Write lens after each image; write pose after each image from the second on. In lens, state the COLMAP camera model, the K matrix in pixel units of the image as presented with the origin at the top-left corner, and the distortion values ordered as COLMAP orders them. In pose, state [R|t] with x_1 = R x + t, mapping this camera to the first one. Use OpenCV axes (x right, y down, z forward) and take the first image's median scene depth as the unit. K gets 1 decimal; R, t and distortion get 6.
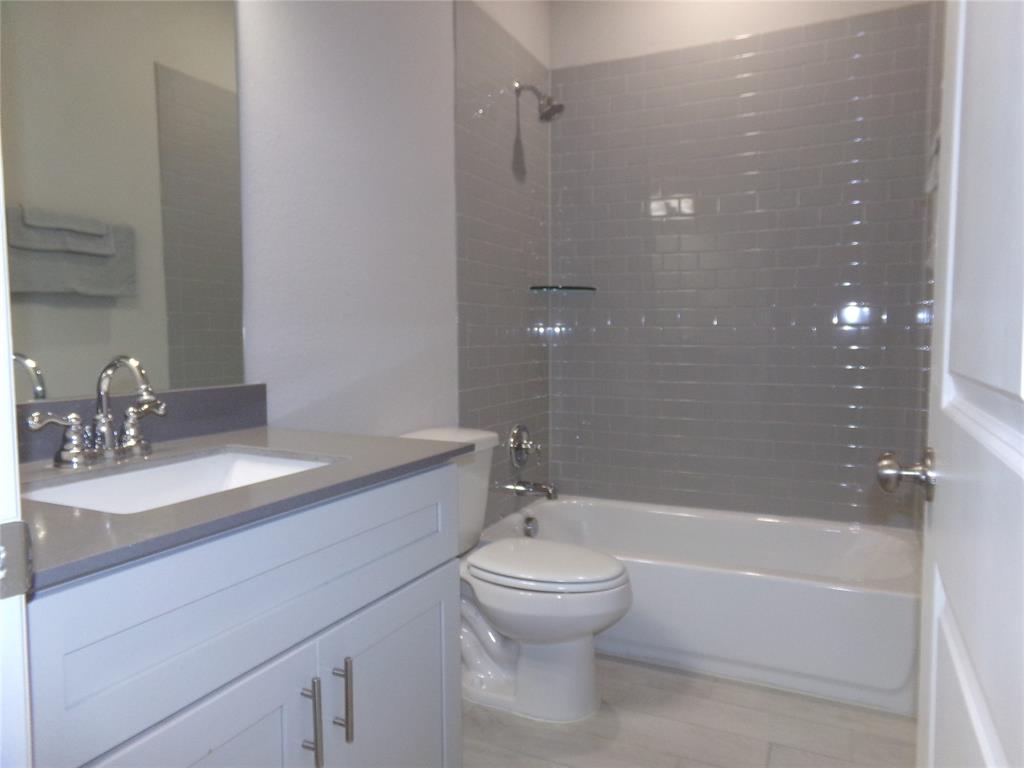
lens RADIAL K [[694.1, 0, 512.0], [0, 694.1, 384.0], [0, 0, 1]] dist [-0.083748, 0.091233]
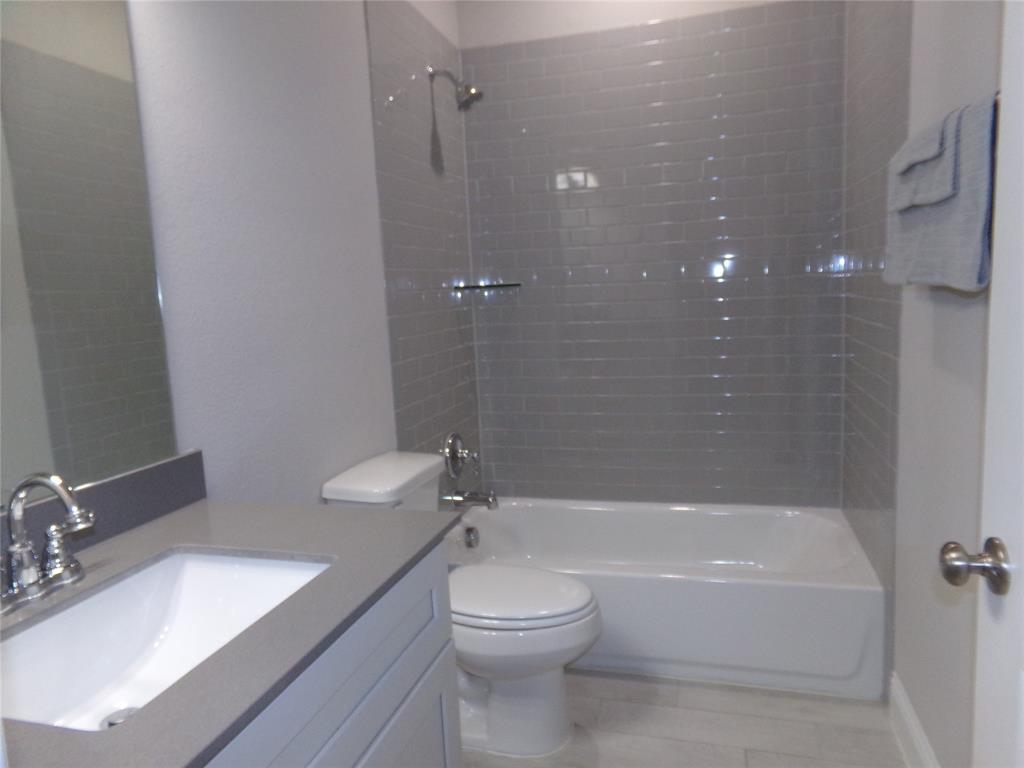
lens RADIAL K [[694.1, 0, 512.0], [0, 694.1, 384.0], [0, 0, 1]] dist [-0.083748, 0.091233]
pose [[0.984692, -0.066629, 0.161066, -0.061794], [0.057182, 0.996400, 0.062594, -0.067371], [-0.164657, -0.052425, 0.984957, 0.053603]]
